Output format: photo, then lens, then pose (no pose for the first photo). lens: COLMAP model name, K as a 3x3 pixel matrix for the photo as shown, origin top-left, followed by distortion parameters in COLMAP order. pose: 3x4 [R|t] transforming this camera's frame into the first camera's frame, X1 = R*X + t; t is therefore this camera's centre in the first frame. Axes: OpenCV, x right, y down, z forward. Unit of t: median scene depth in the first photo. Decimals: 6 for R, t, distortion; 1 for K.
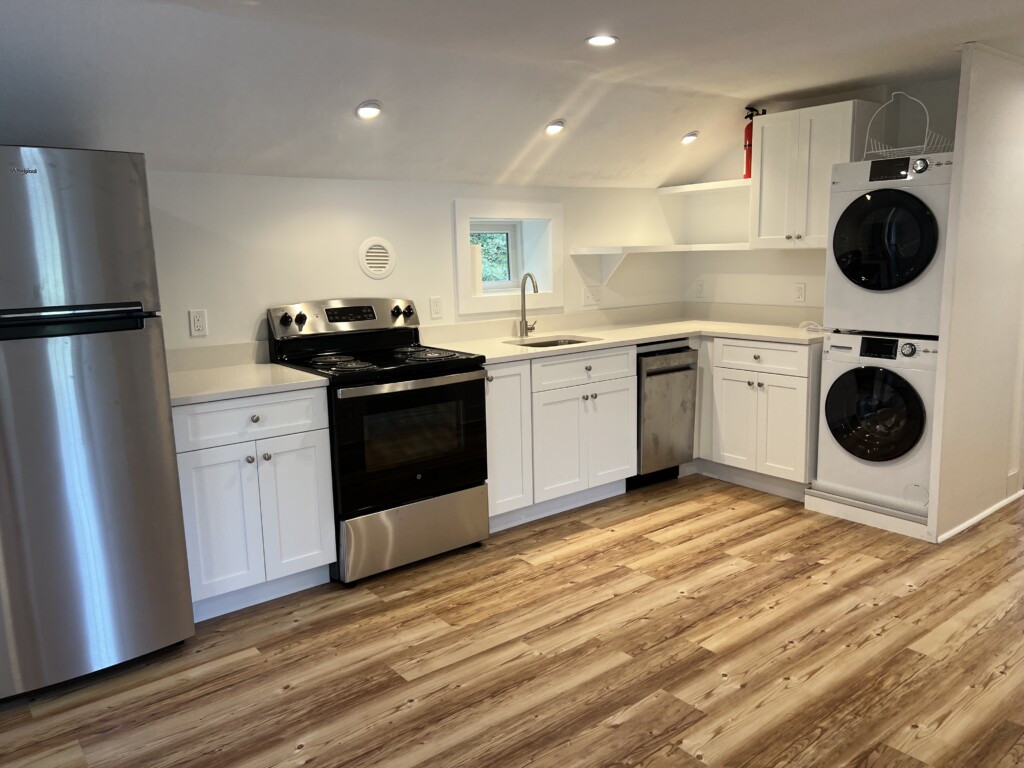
lens RADIAL K [[763.9, 0, 515.4], [0, 763.9, 376.6], [0, 0, 1]] dist [0.030630, -0.042012]
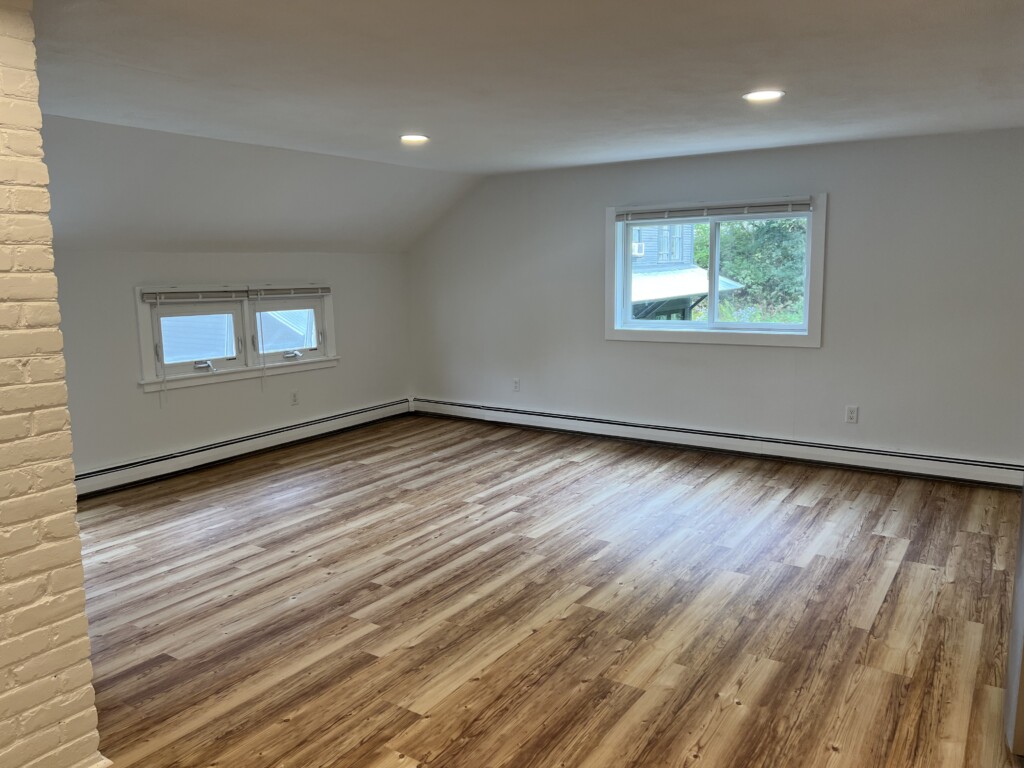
lens RADIAL K [[763.9, 0, 513.4], [0, 763.9, 386.5], [0, 0, 1]] dist [0.030630, -0.042012]
pose [[-0.948708, 0.084724, -0.304591, 0.228240], [-0.016939, 0.948419, 0.316567, -0.216025], [0.315700, 0.305489, -0.898337, 1.132928]]
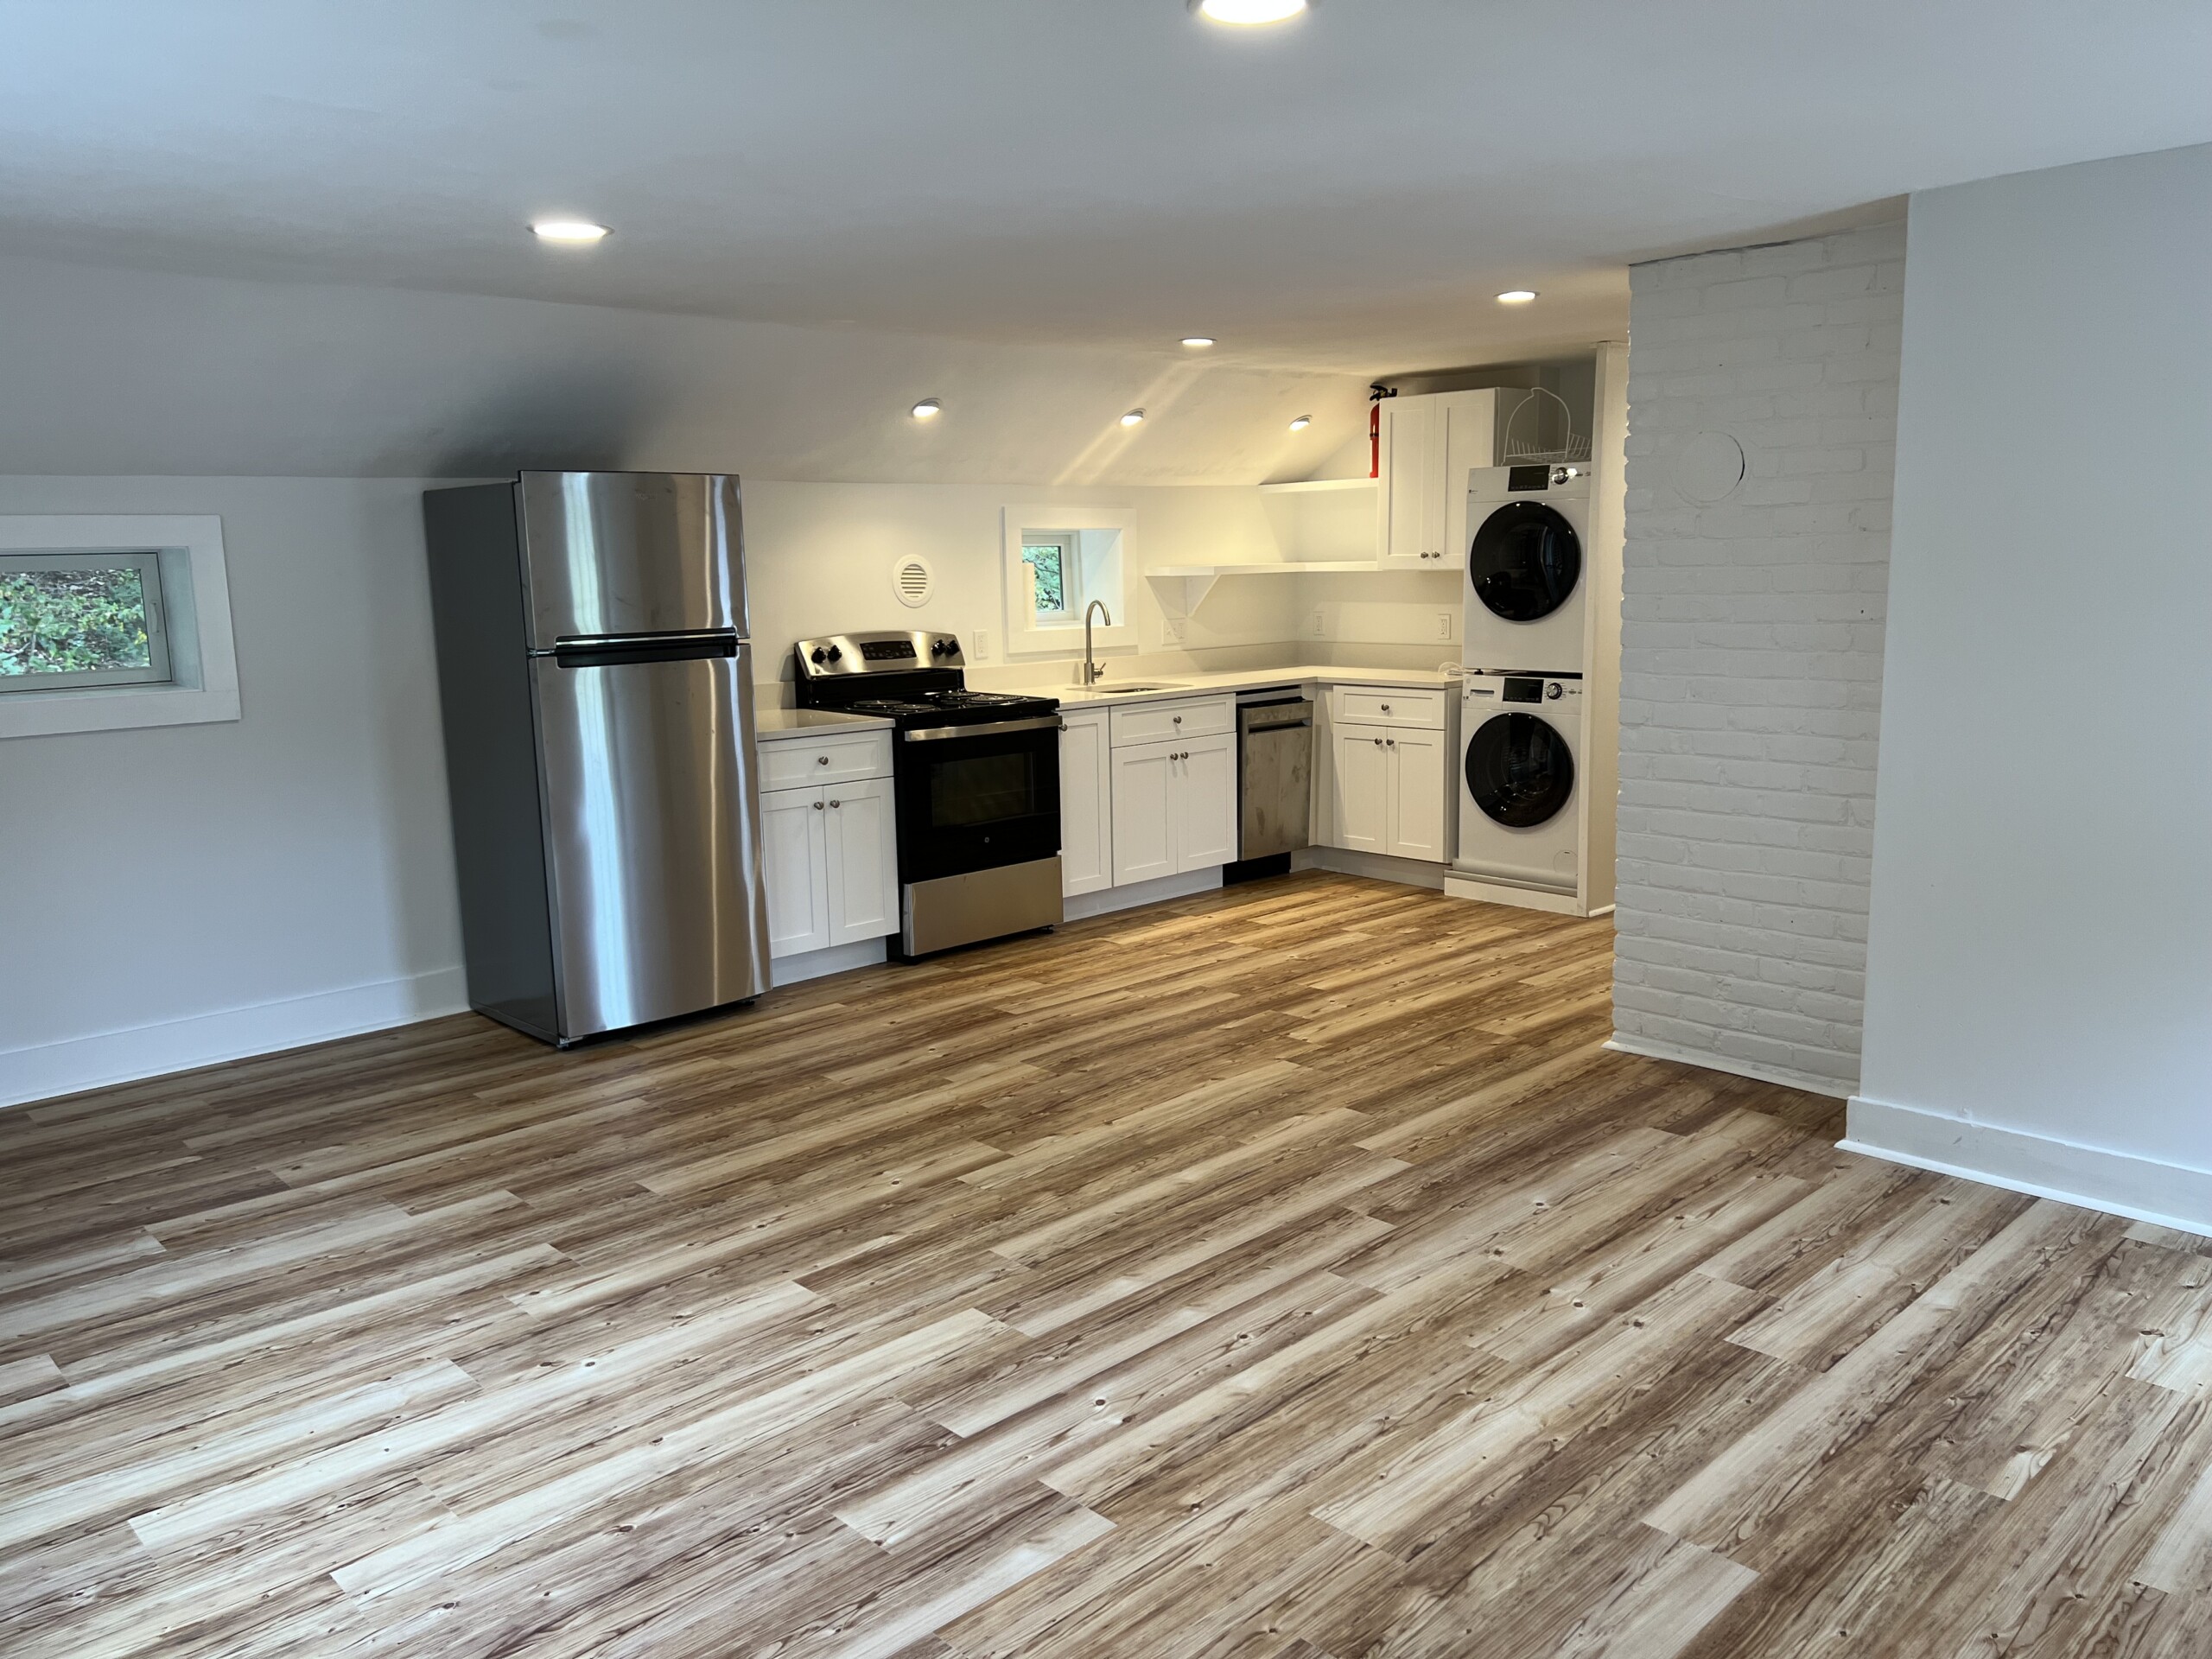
lens RADIAL K [[1650.0, 0, 1106.8], [0, 1650.0, 840.7], [0, 0, 1]] dist [0.030630, -0.042012]
pose [[0.995629, -0.012131, 0.092609, -0.156120], [0.011554, 0.999910, 0.006768, 0.116219], [-0.092682, -0.005669, 0.995680, -0.801649]]
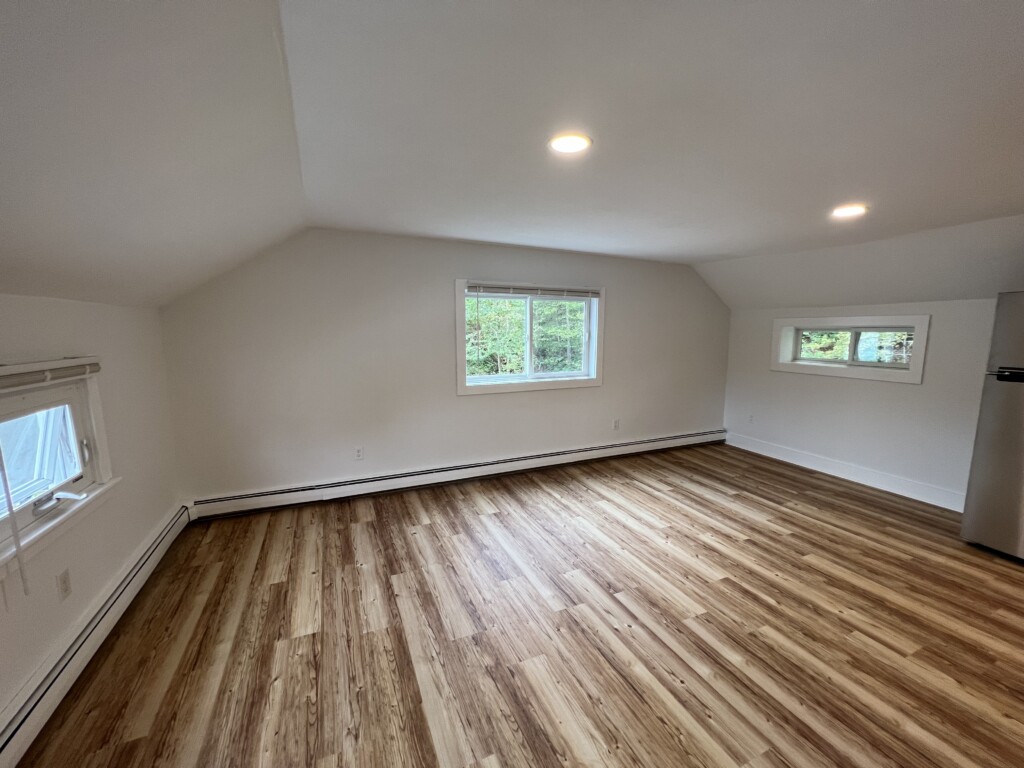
lens RADIAL K [[411.4, 0, 512.4], [0, 411.4, 382.7], [0, 0, 1]] dist [-0.005997, 0.001138]
pose [[-0.244444, 0.147686, -0.958351, 0.470258], [-0.159662, 0.968713, 0.190007, -0.020429], [0.956428, 0.199458, -0.213216, -0.078023]]
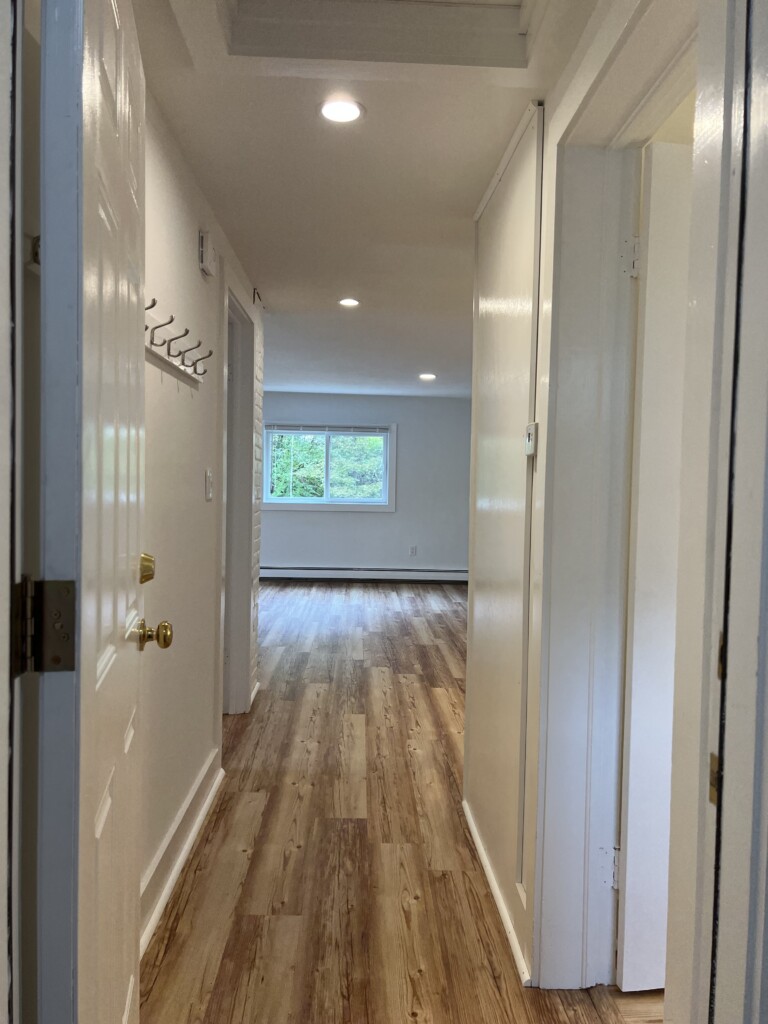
lens RADIAL K [[763.9, 0, 379.8], [0, 763.9, 511.8], [0, 0, 1]] dist [0.030630, -0.042012]
pose [[-0.593093, 0.040643, -0.804108, 1.282097], [-0.140327, 0.978221, 0.152945, -0.205100], [0.792811, 0.203548, -0.574472, 1.374292]]
